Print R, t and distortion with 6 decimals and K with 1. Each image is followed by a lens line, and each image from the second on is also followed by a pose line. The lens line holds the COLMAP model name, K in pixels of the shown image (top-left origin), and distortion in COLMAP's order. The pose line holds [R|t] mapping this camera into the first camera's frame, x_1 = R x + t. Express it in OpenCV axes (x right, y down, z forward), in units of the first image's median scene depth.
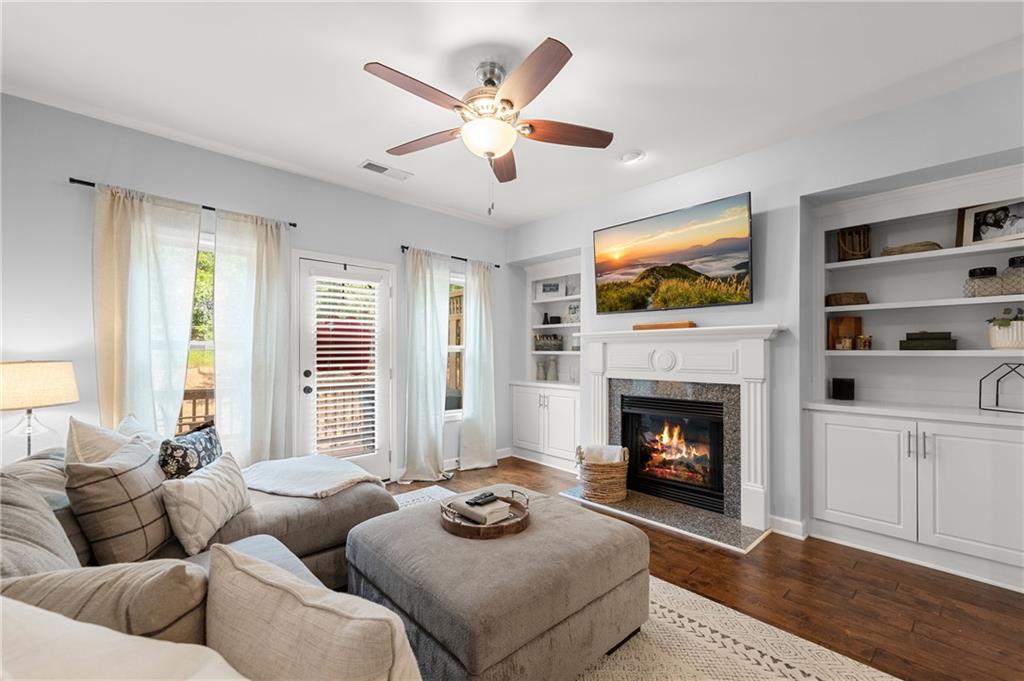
lens RADIAL K [[425.3, 0, 524.5], [0, 425.3, 349.5], [0, 0, 1]] dist [0.006392, -0.001171]
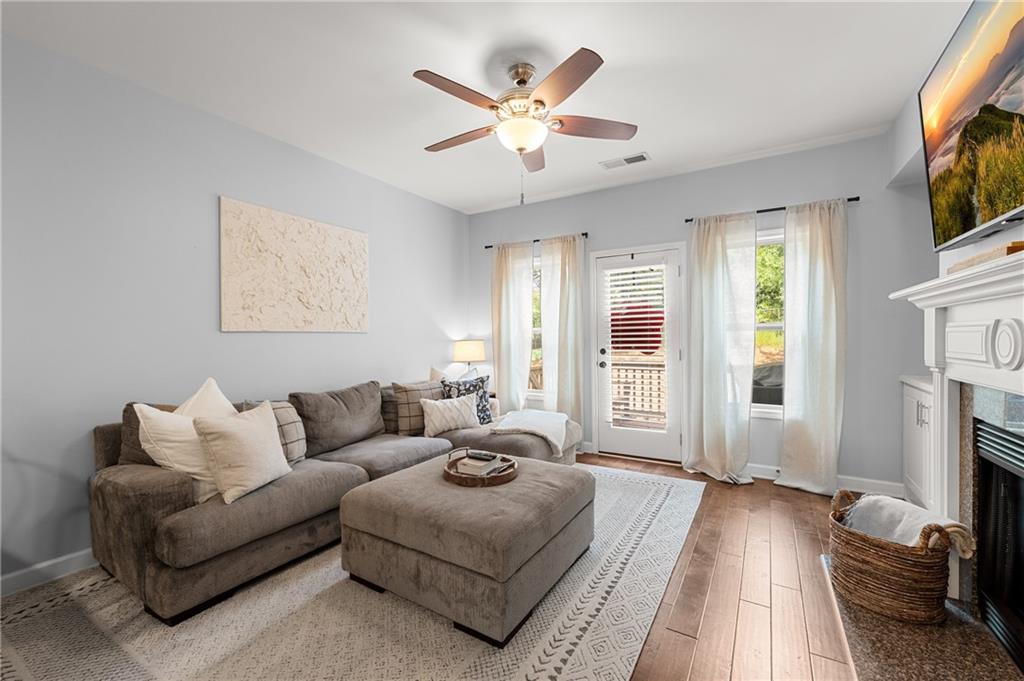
lens RADIAL K [[425.3, 0, 511.8], [0, 425.3, 341.7], [0, 0, 1]] dist [0.006392, -0.001171]
pose [[0.274375, 0.006762, -0.961599, 0.598438], [0.016539, 0.999794, 0.011750, 0.010399], [0.961481, -0.019127, 0.274206, 0.422668]]
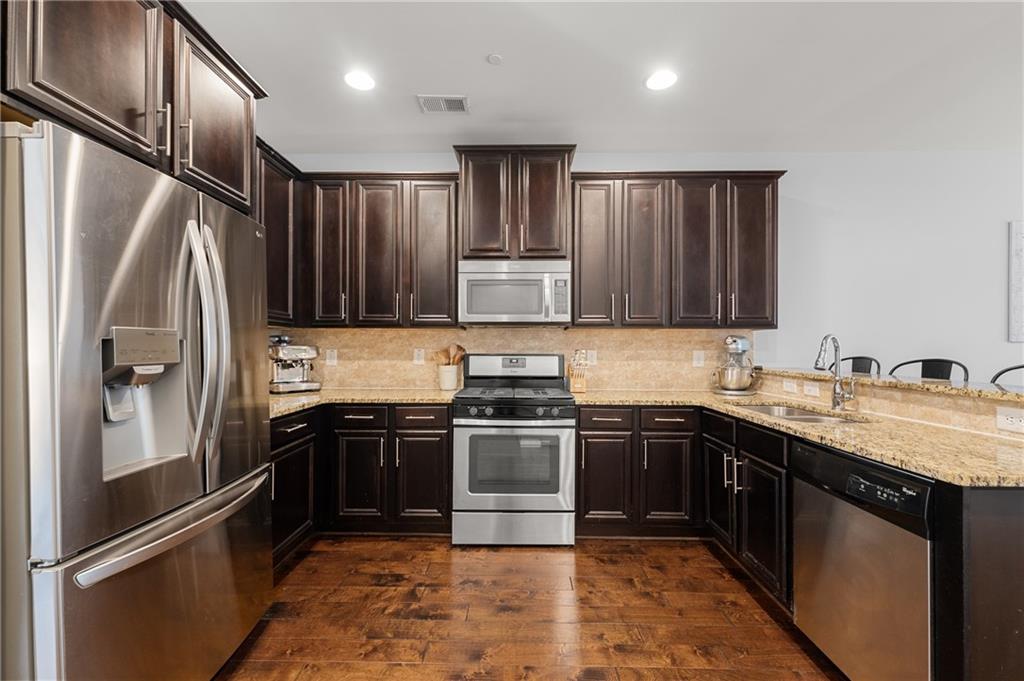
lens RADIAL K [[425.3, 0, 518.7], [0, 425.3, 345.6], [0, 0, 1]] dist [0.006392, -0.001171]
pose [[-0.692363, -0.006091, -0.721523, 1.046631], [0.000166, 0.999963, -0.008600, 0.007757], [0.721549, -0.006074, -0.692337, -0.003970]]
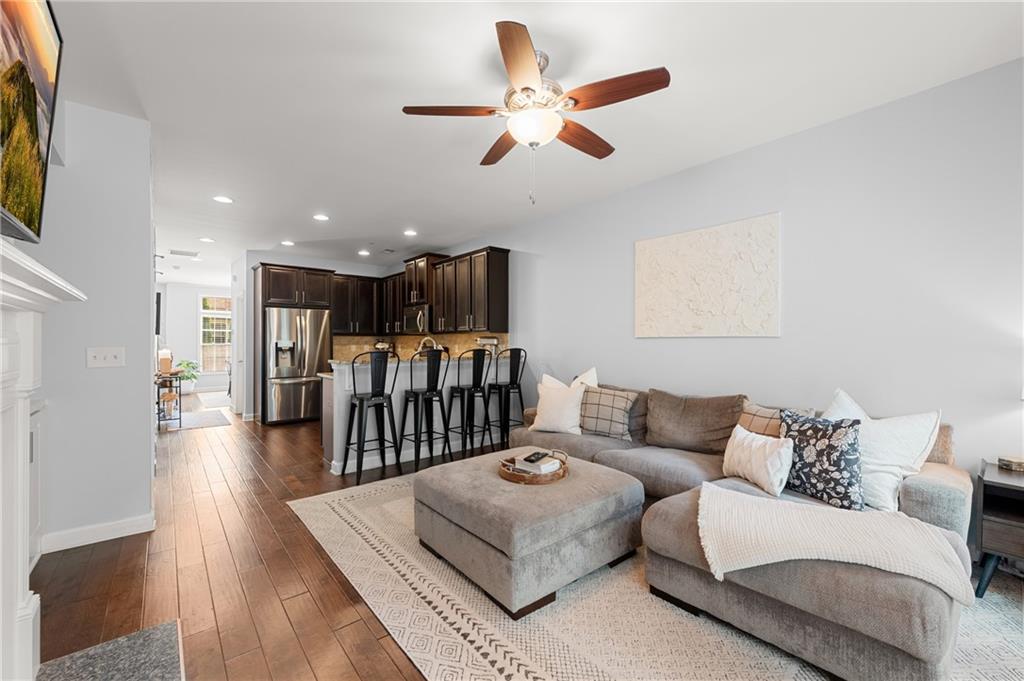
lens RADIAL K [[425.3, 0, 515.0], [0, 425.3, 340.8], [0, 0, 1]] dist [0.006392, -0.001171]
pose [[-0.998217, 0.000349, 0.059696, -0.063314], [-0.000244, 0.999951, -0.009928, 0.011097], [-0.059697, -0.009925, -0.998167, 1.264672]]
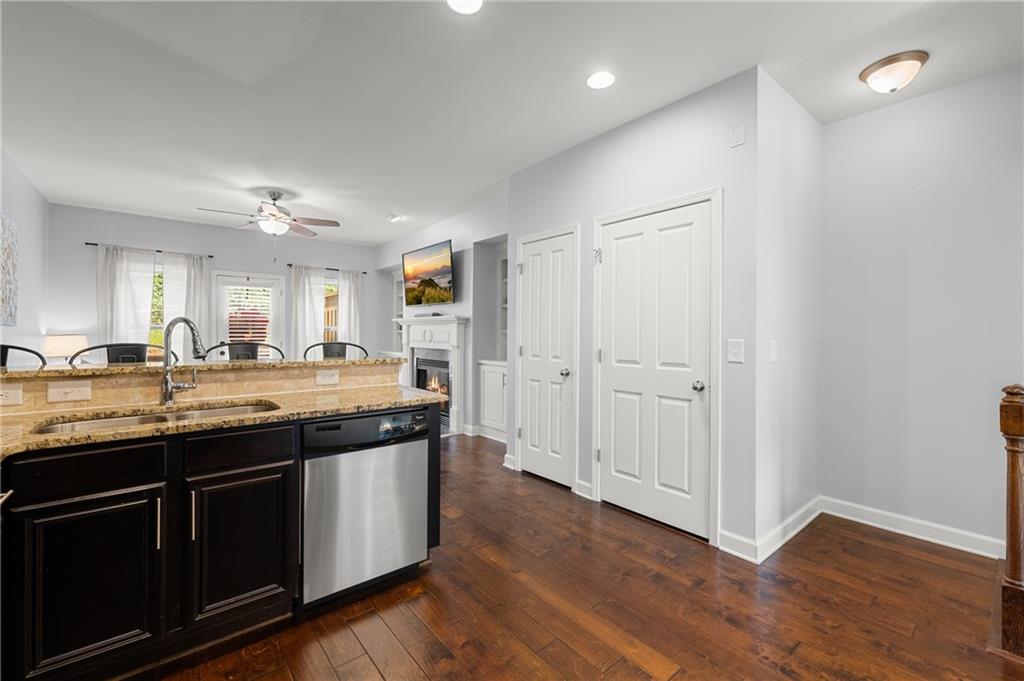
lens RADIAL K [[425.3, 0, 506.8], [0, 425.3, 335.6], [0, 0, 1]] dist [0.006392, -0.001171]
pose [[0.997578, 0.003156, -0.069492, 0.736112], [-0.002285, 0.999918, 0.012614, 0.001394], [0.069526, -0.012424, 0.997503, -0.607902]]
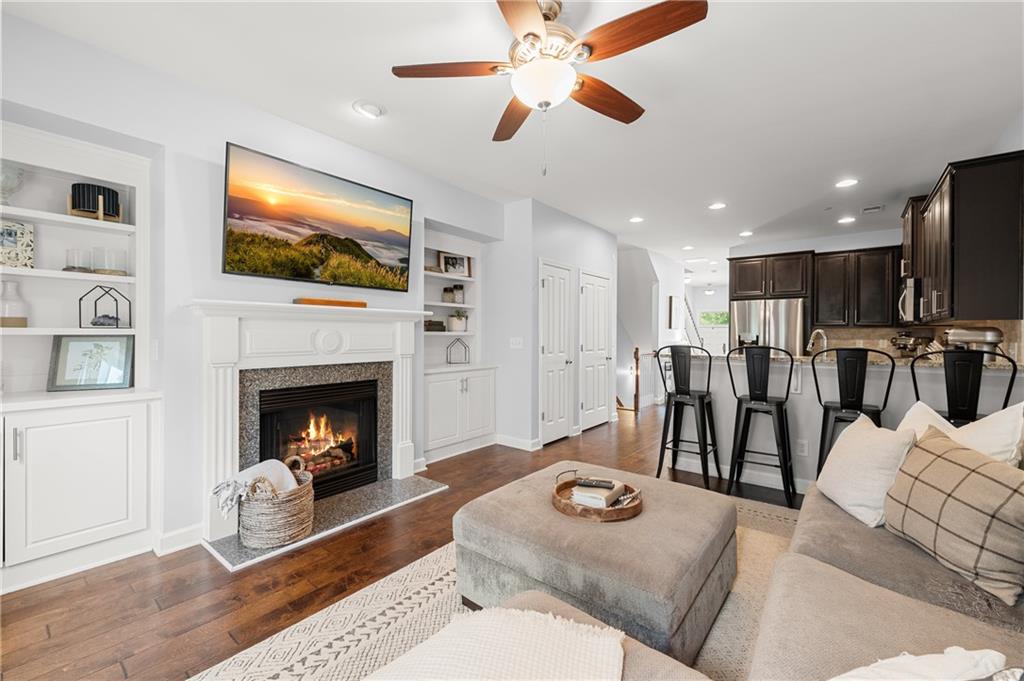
lens RADIAL K [[425.3, 0, 511.5], [0, 425.3, 334.4], [0, 0, 1]] dist [0.006392, -0.001171]
pose [[-0.131348, -0.005780, 0.991319, -0.600036], [-0.011348, 0.999926, 0.004326, 0.000794], [-0.991271, -0.010682, -0.131404, 0.733404]]
